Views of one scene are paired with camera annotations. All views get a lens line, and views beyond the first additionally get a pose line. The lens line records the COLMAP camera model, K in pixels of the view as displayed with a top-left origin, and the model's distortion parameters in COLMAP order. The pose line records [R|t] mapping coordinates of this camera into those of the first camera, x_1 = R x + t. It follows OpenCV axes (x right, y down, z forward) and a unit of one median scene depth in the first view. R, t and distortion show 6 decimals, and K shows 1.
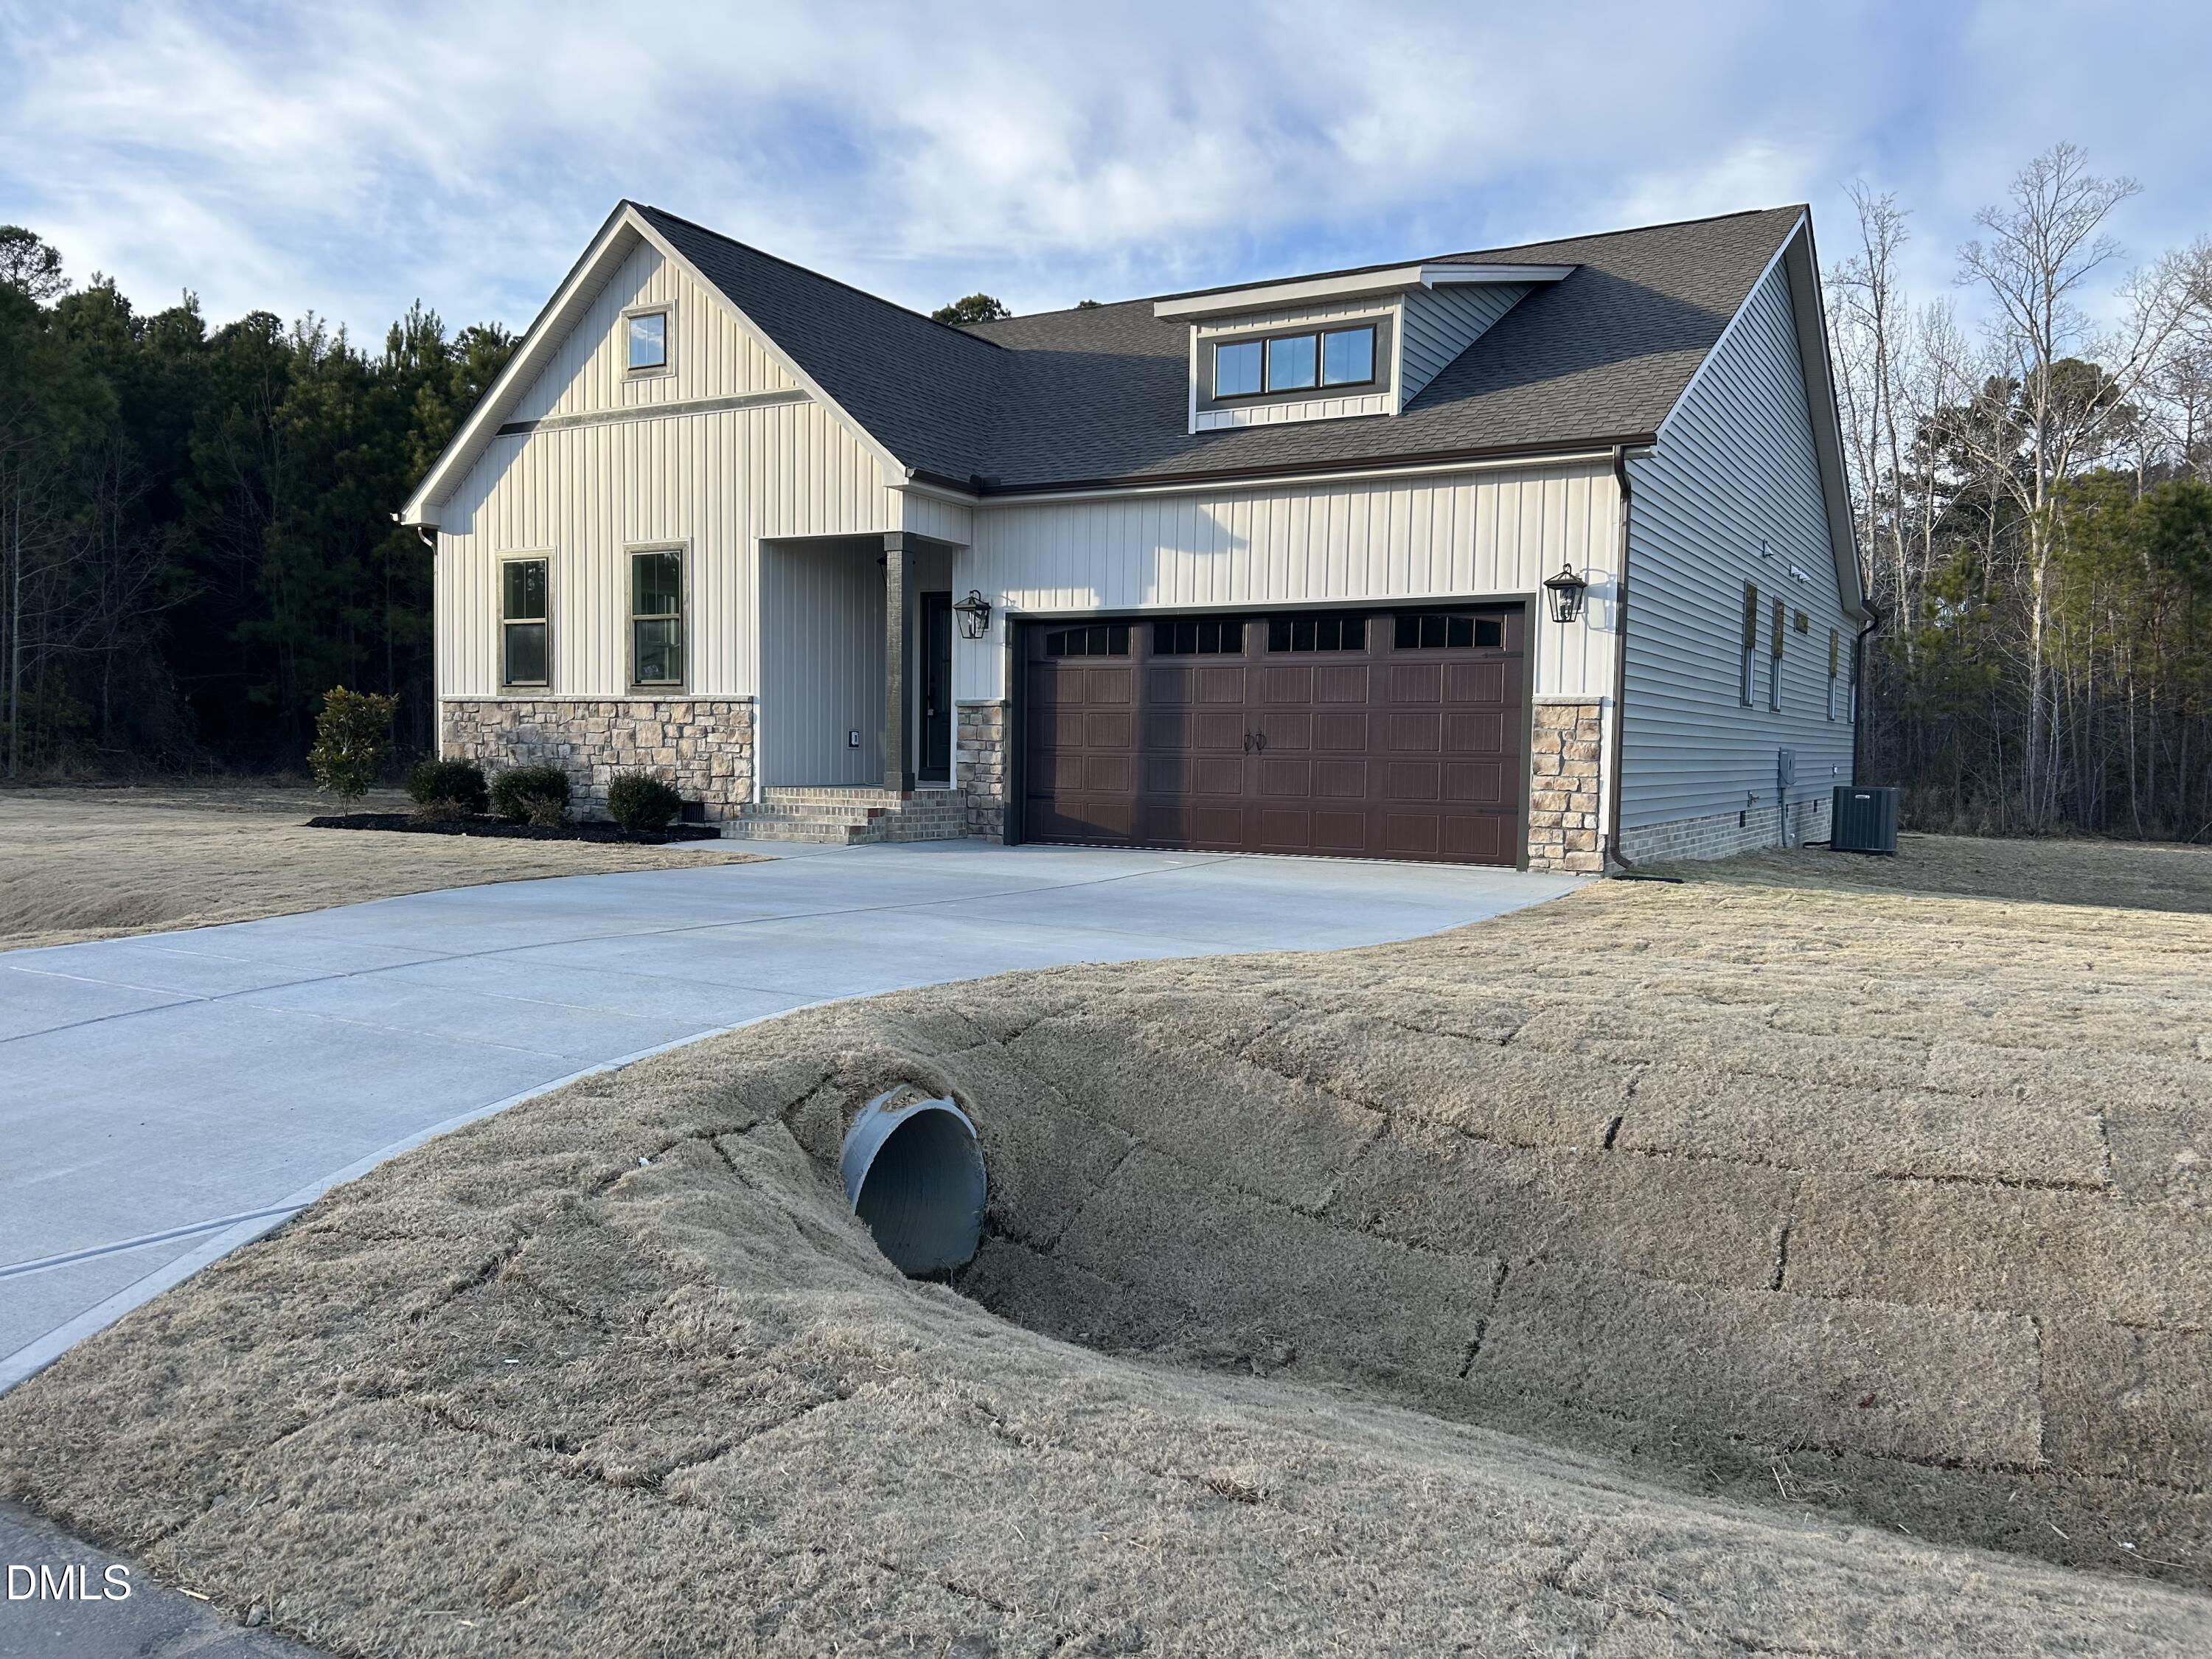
lens RADIAL K [[1661.2, 0, 1114.6], [0, 1661.2, 837.1], [0, 0, 1]] dist [0.043489, -0.024775]
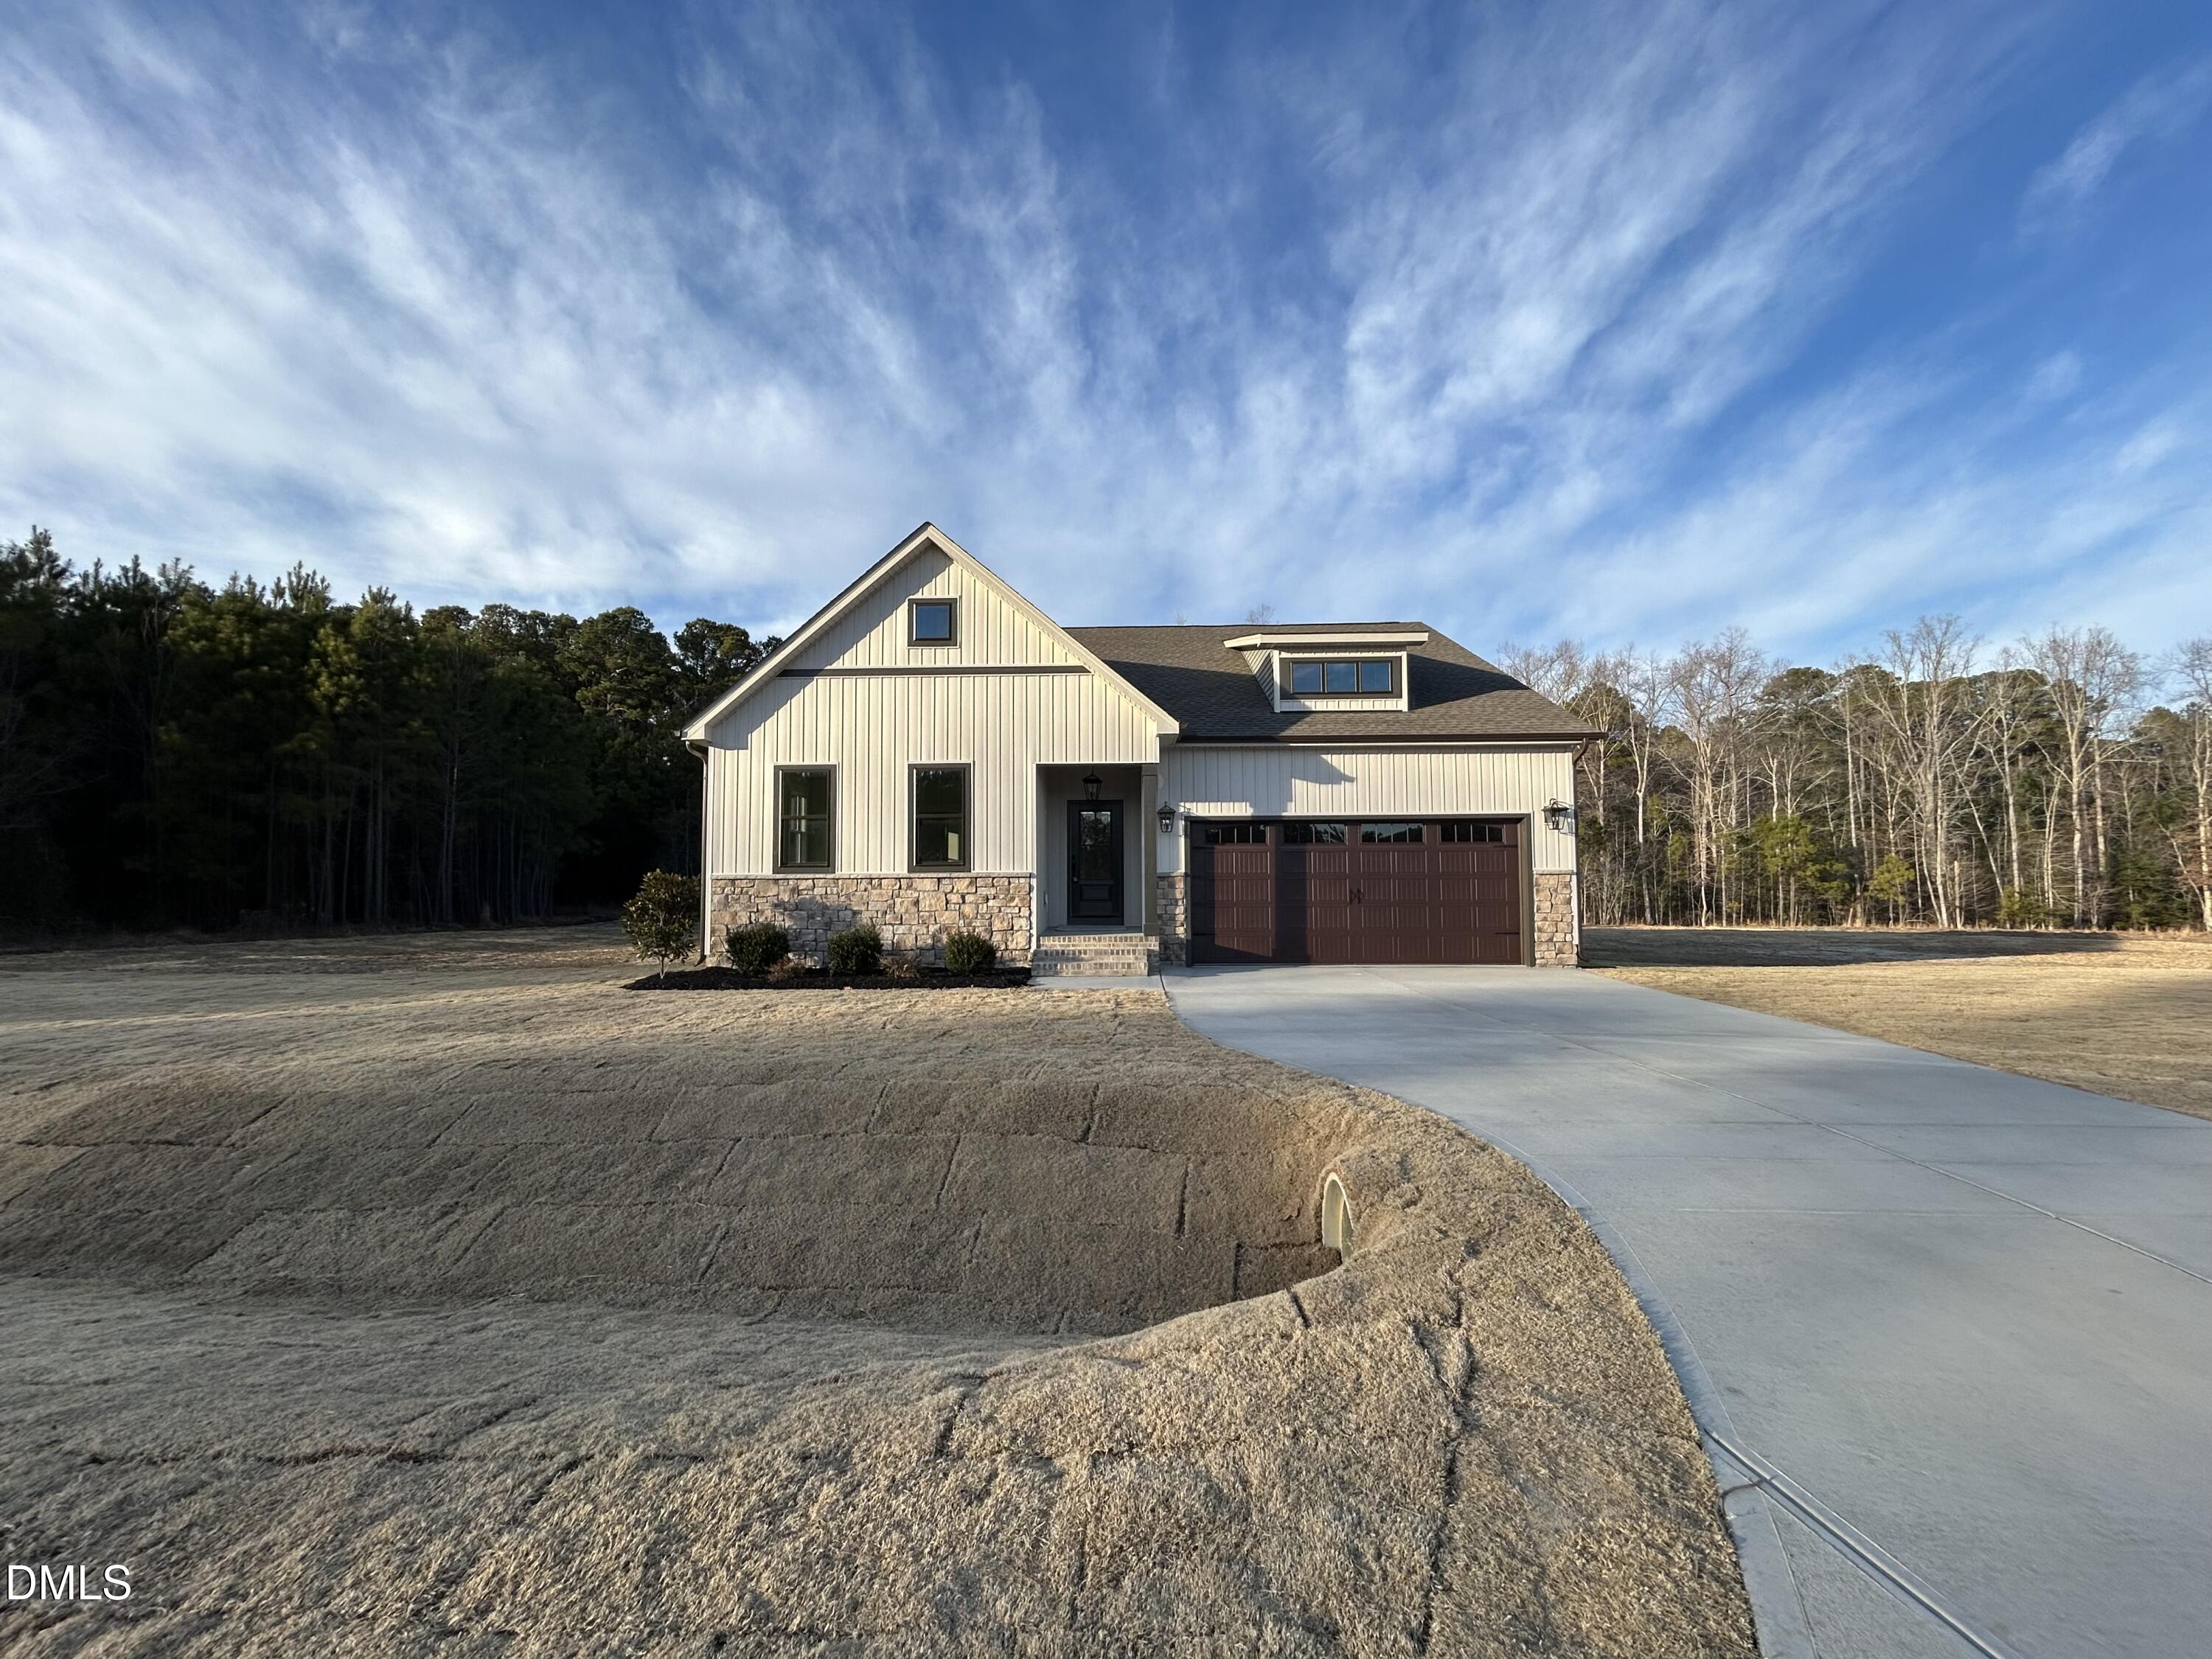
lens RADIAL K [[899.5, 0, 1106.7], [0, 899.5, 827.3], [0, 0, 1]] dist [-0.001162, 0.000162]
pose [[0.879736, 0.008266, 0.475391, -0.523638], [0.044240, 0.994088, -0.099154, -0.044574], [-0.473400, 0.108261, 0.874169, 0.297570]]
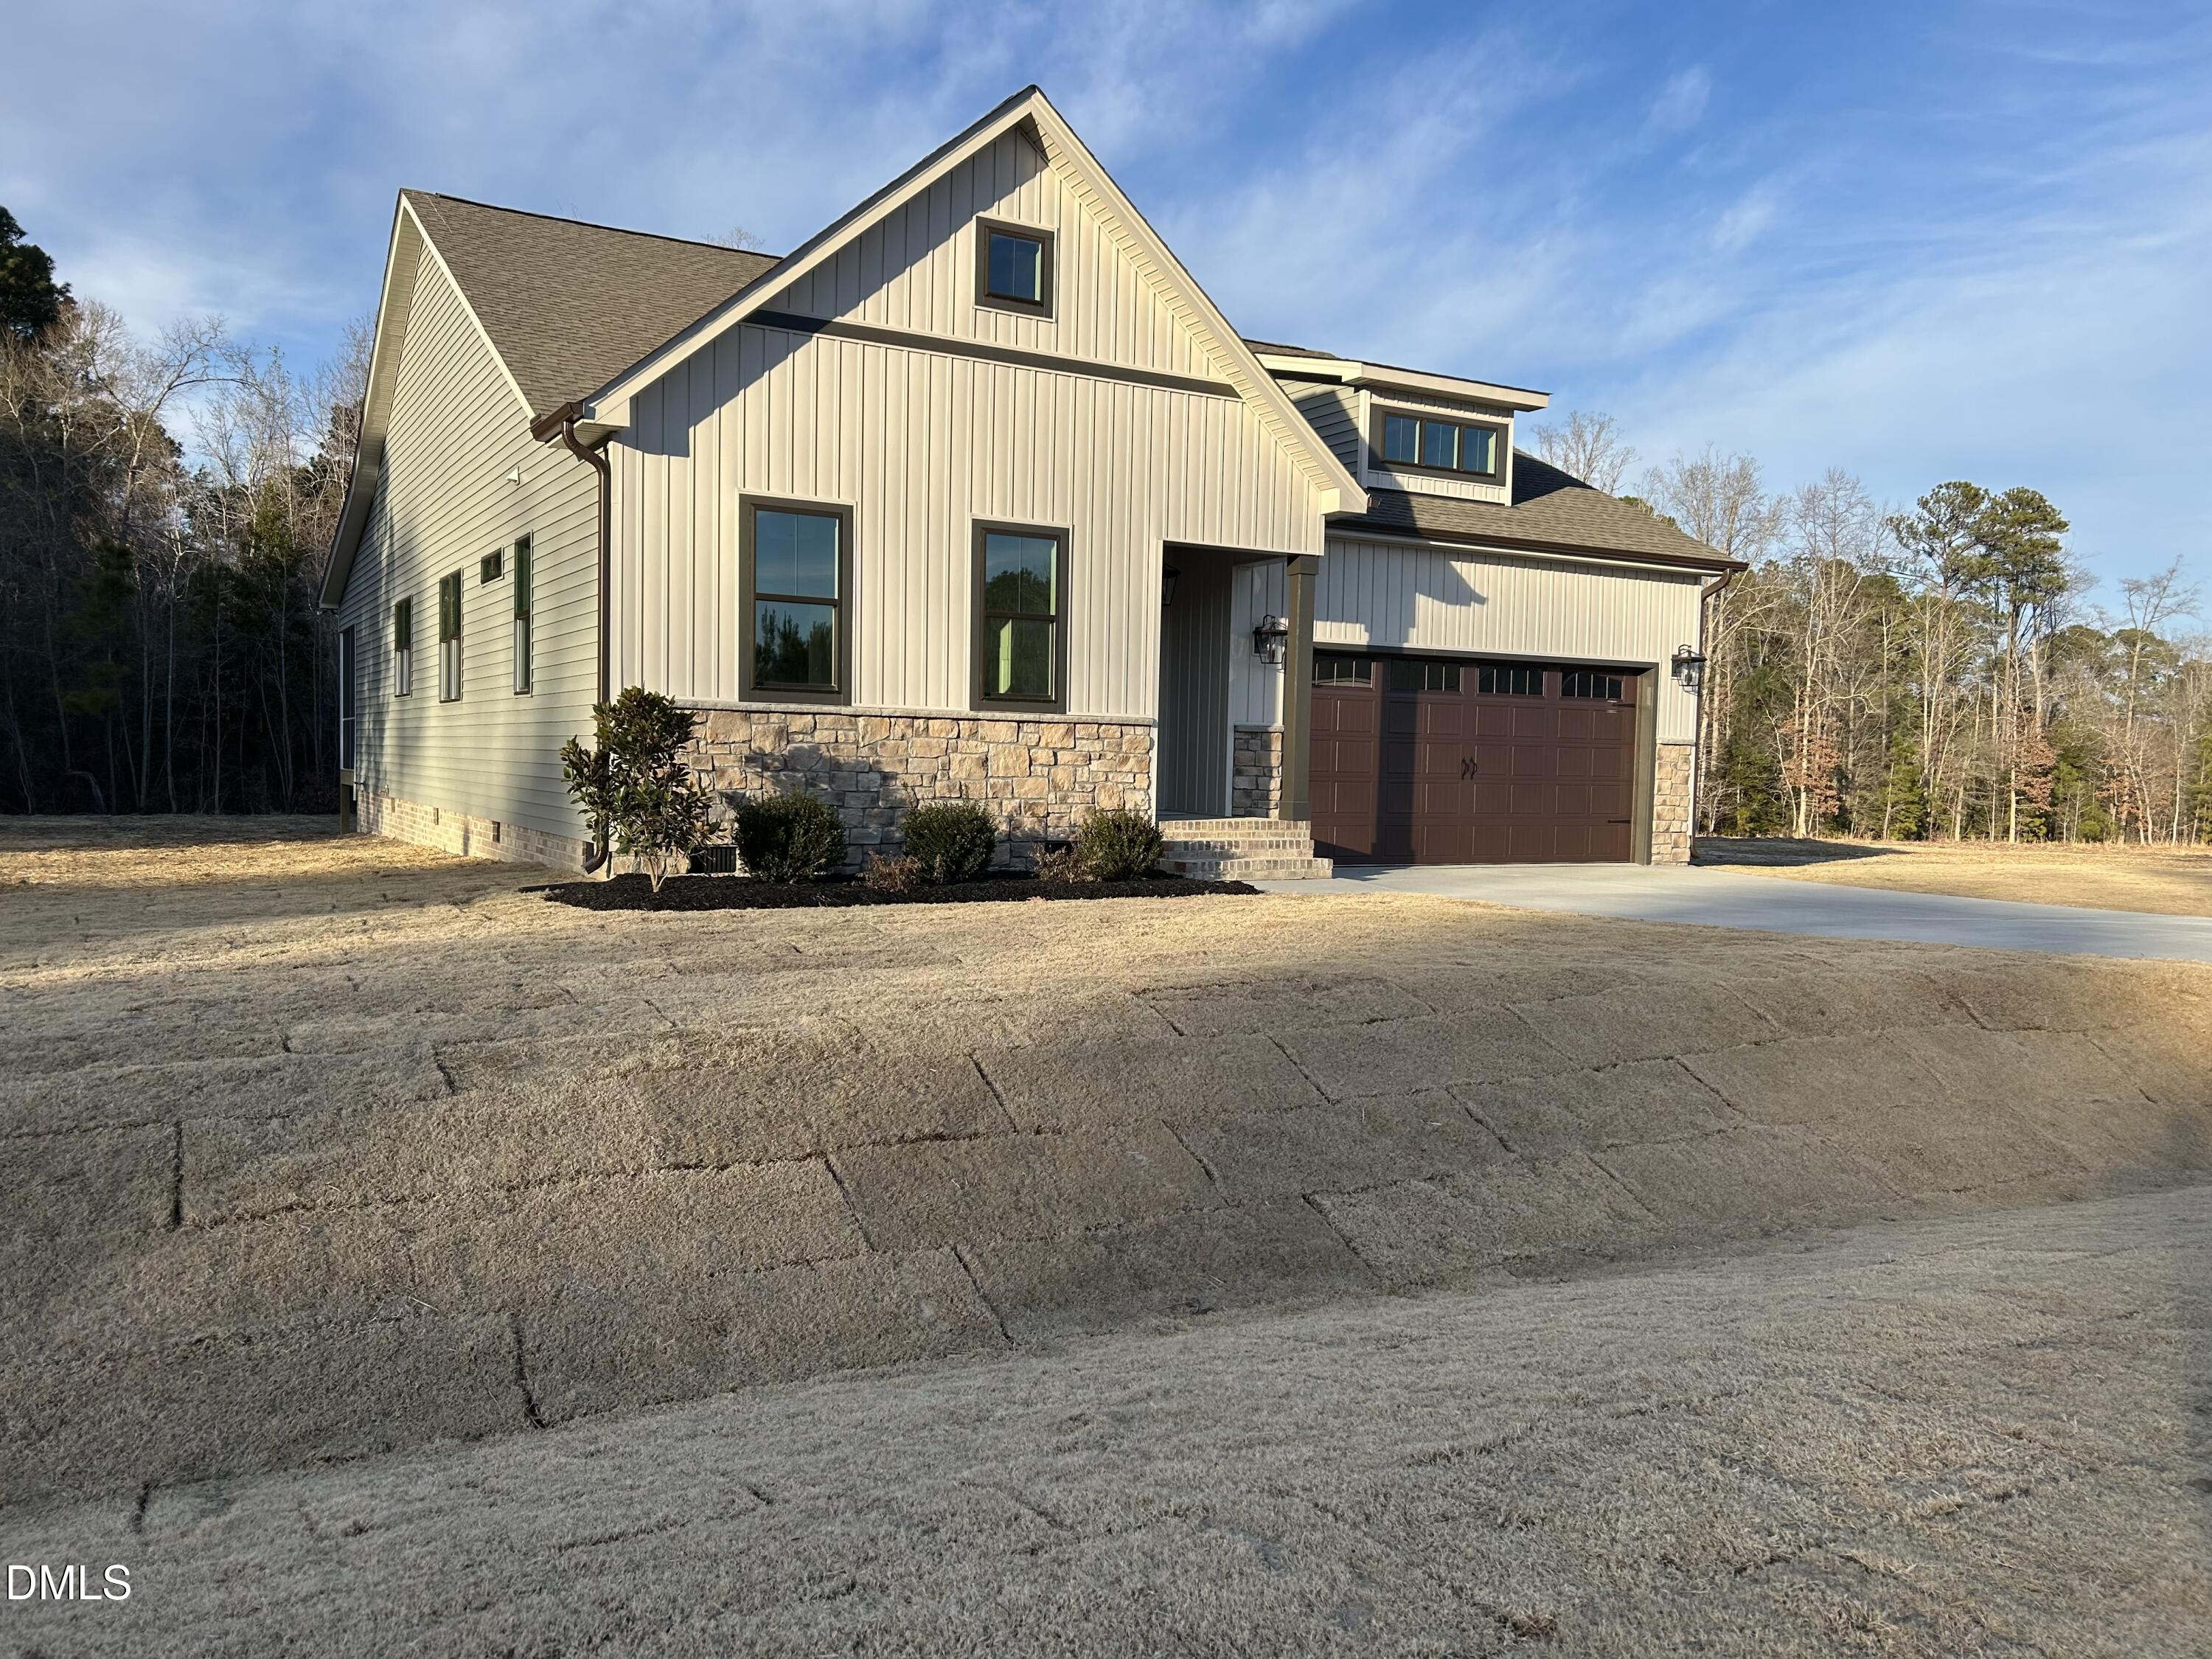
lens RADIAL K [[1661.2, 0, 1106.0], [0, 1661.2, 841.1], [0, 0, 1]] dist [0.043489, -0.024775]
pose [[0.505311, -0.044844, 0.861771, -0.981277], [0.033780, 0.998911, 0.032173, -0.048984], [-0.862276, 0.012854, 0.506276, 0.580355]]
